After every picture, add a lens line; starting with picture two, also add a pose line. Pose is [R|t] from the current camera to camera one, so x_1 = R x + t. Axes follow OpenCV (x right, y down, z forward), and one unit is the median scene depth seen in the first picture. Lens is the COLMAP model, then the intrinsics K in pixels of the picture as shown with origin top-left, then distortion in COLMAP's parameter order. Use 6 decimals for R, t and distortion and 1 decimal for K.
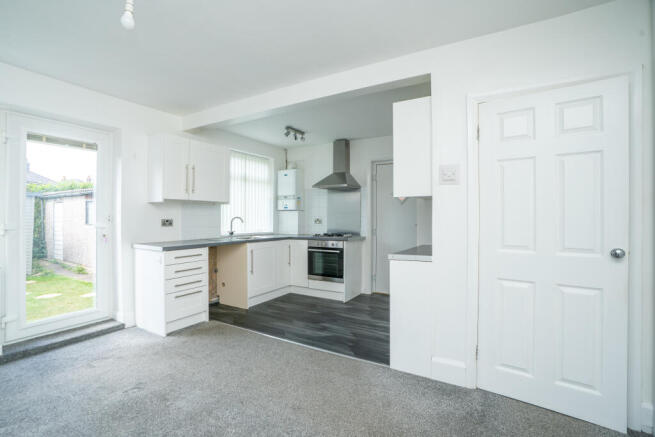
lens RADIAL K [[308.0, 0, 326.0], [0, 308.0, 217.5], [0, 0, 1]] dist [-0.074510, 0.037173]
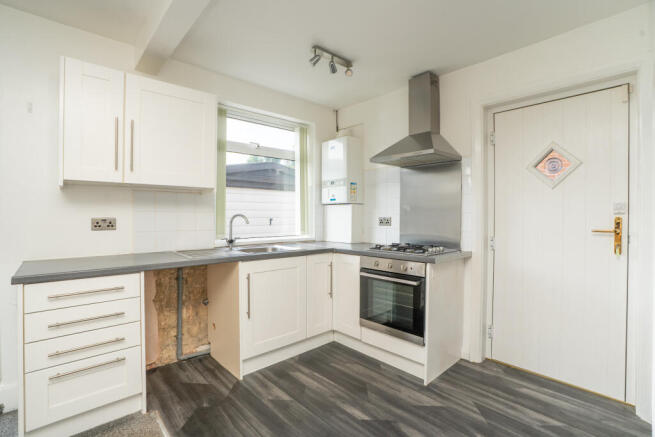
lens RADIAL K [[308.0, 0, 326.0], [0, 308.0, 217.5], [0, 0, 1]] dist [-0.074510, 0.037173]
pose [[0.955476, 0.002396, -0.295058, 0.045093], [-0.000839, 0.999985, 0.005403, 0.000777], [0.295067, -0.004915, 0.955464, 0.448488]]
